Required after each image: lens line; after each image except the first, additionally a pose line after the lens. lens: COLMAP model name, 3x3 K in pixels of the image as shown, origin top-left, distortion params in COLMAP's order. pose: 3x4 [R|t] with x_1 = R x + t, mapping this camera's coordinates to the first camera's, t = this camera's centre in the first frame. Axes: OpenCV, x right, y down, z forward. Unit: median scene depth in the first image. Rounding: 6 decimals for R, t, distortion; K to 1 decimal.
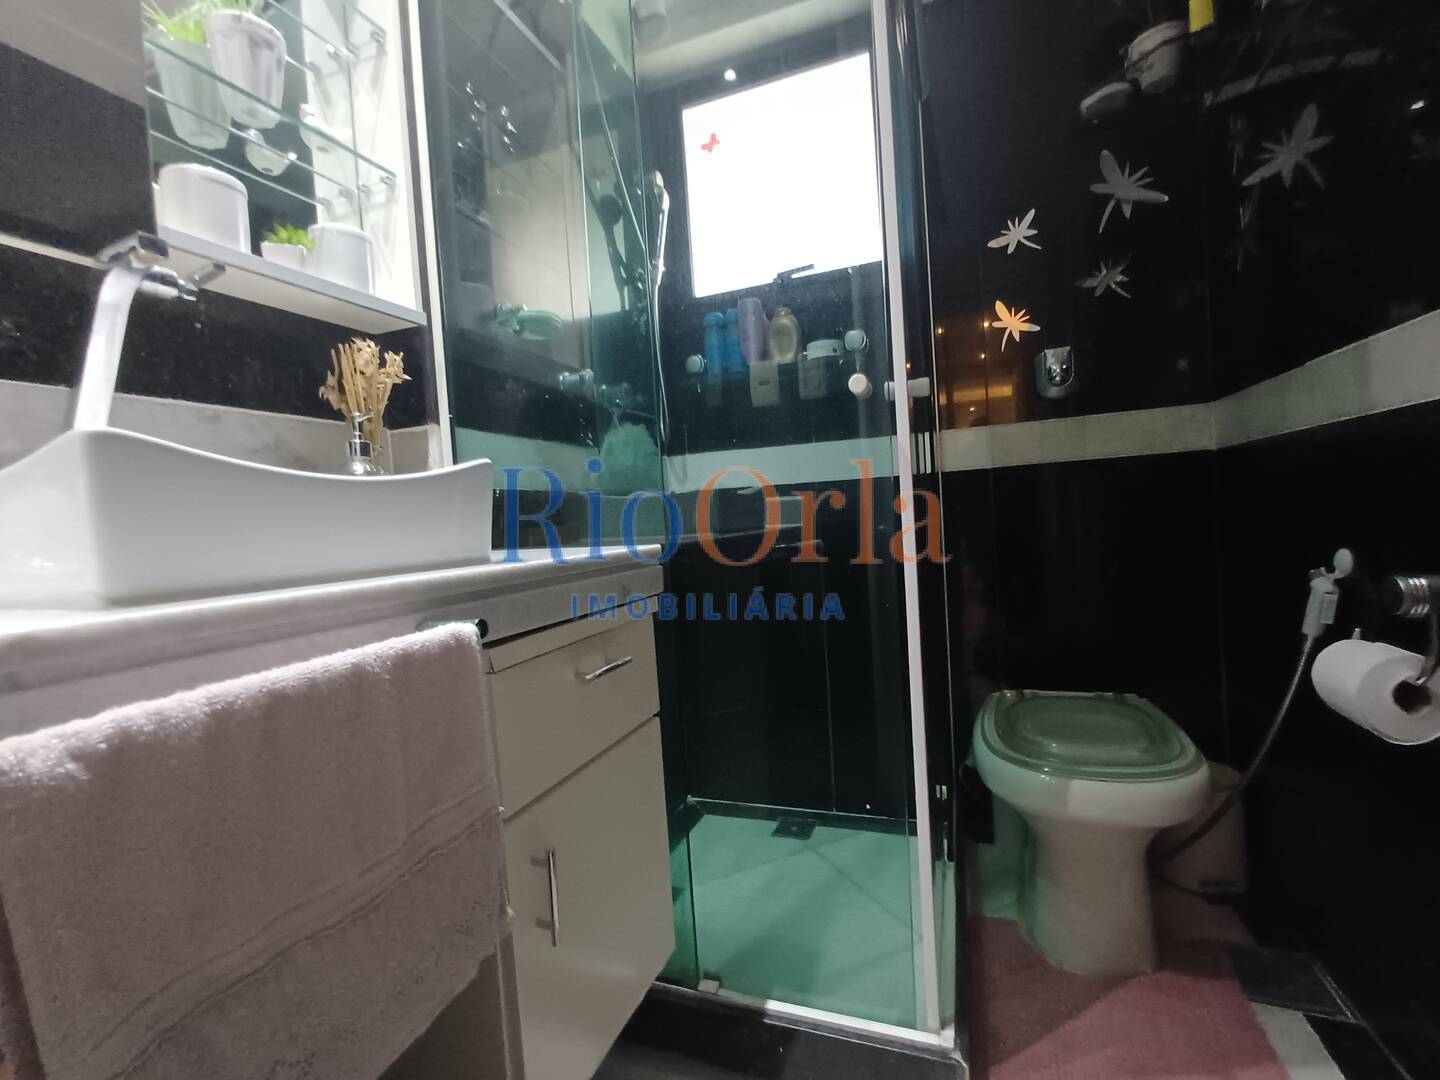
lens RADIAL K [[657.2, 0, 722.4], [0, 657.2, 537.2], [0, 0, 1]] dist [0.001915, -0.003547]
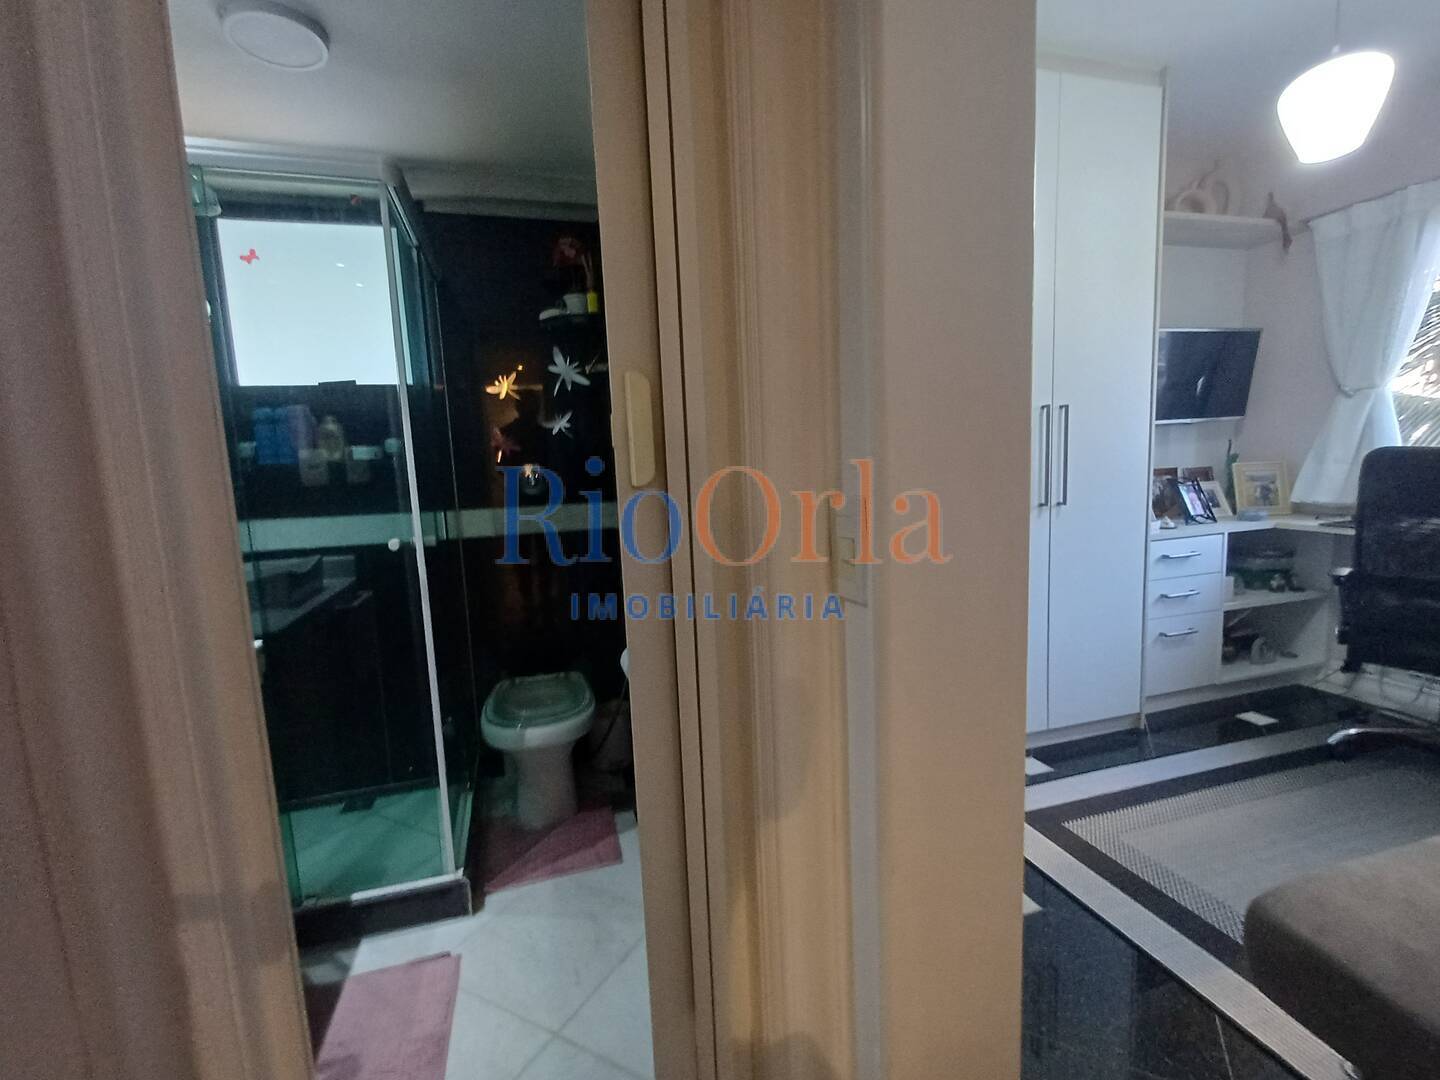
lens RADIAL K [[657.2, 0, 725.1], [0, 657.2, 543.7], [0, 0, 1]] dist [0.001915, -0.003547]
pose [[0.790708, -0.042952, 0.610685, -0.107726], [0.013648, 0.998525, 0.052558, -0.179601], [-0.612042, -0.033223, 0.790127, -0.581480]]
